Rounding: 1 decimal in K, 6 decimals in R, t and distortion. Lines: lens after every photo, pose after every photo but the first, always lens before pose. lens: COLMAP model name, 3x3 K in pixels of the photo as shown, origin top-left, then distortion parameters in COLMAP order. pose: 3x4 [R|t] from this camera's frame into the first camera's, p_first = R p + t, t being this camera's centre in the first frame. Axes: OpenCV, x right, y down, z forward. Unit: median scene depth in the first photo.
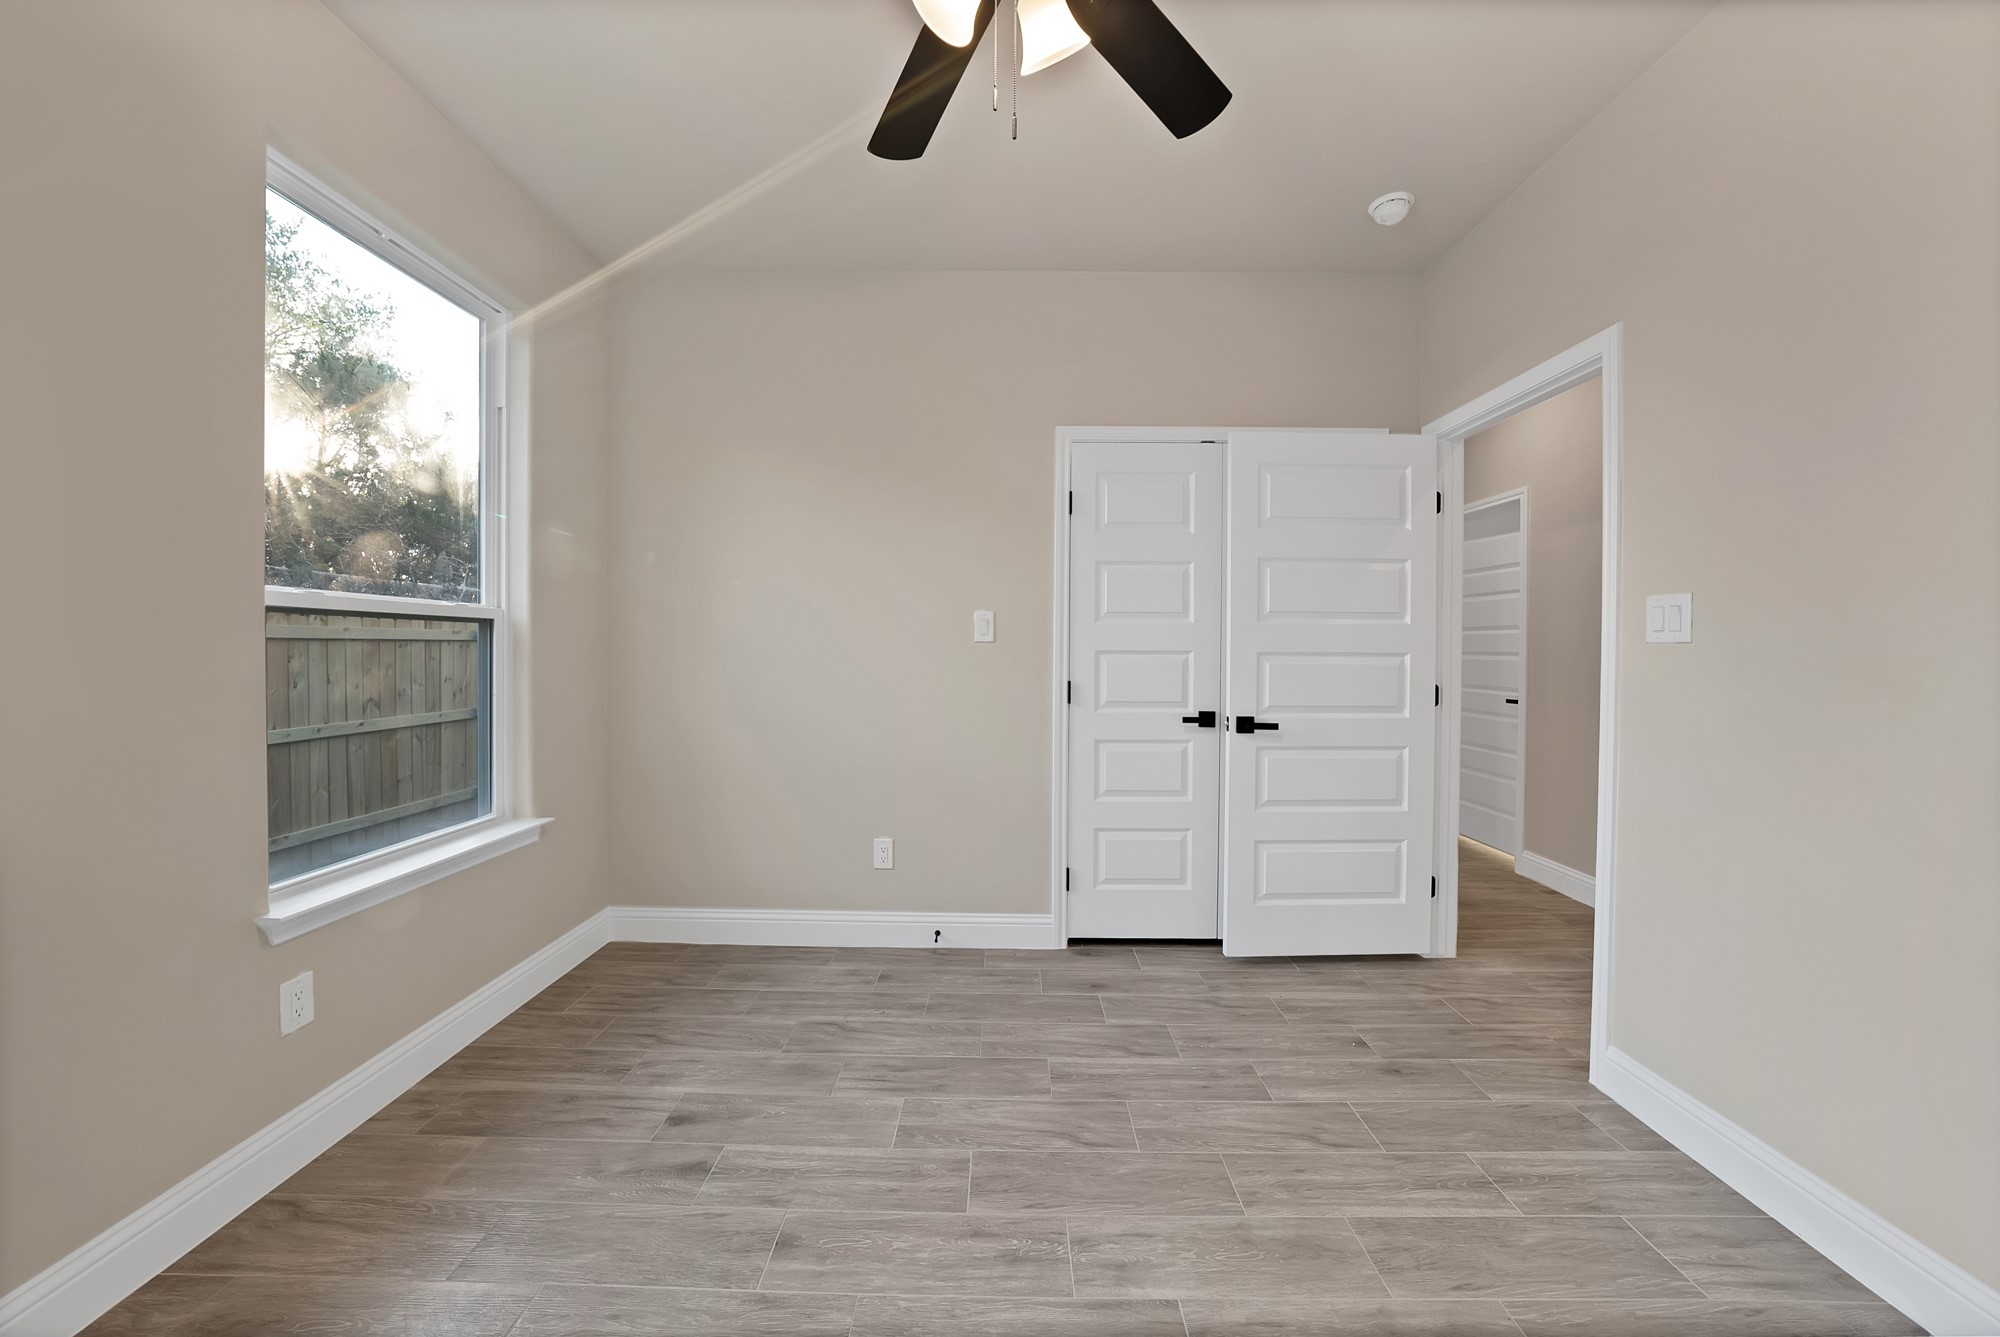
lens RADIAL K [[716.9, 0, 983.8], [0, 716.9, 645.7], [0, 0, 1]] dist [-0.026096, 0.005897]
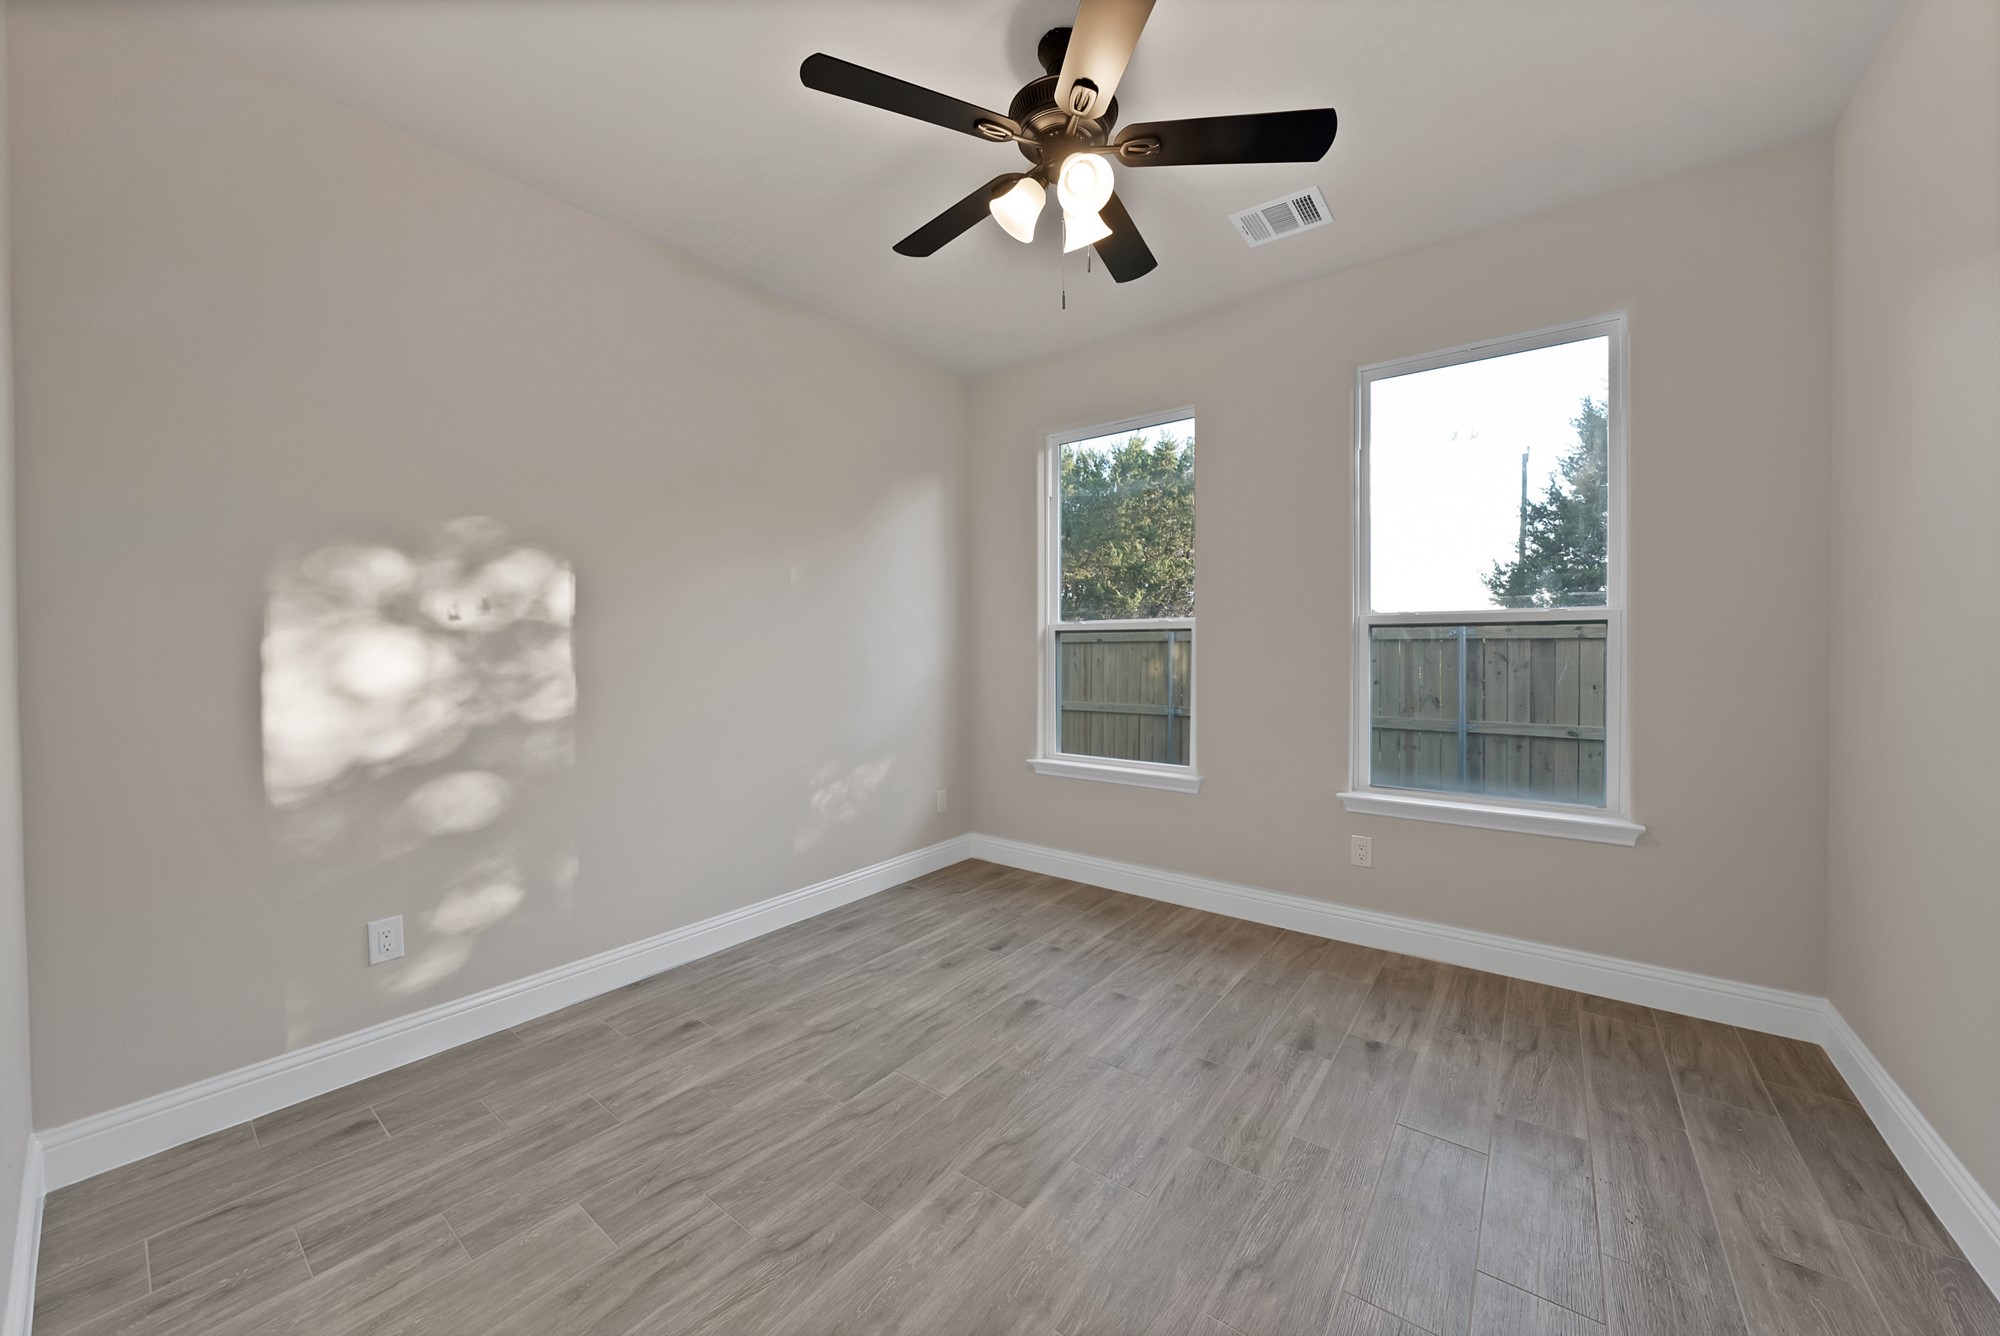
lens RADIAL K [[716.9, 0, 983.8], [0, 716.9, 645.2], [0, 0, 1]] dist [-0.026096, 0.005897]
pose [[-0.597657, -0.008043, -0.801711, 0.898846], [0.001916, 0.999932, -0.011460, 0.019843], [0.801749, -0.008386, -0.597602, 1.187385]]
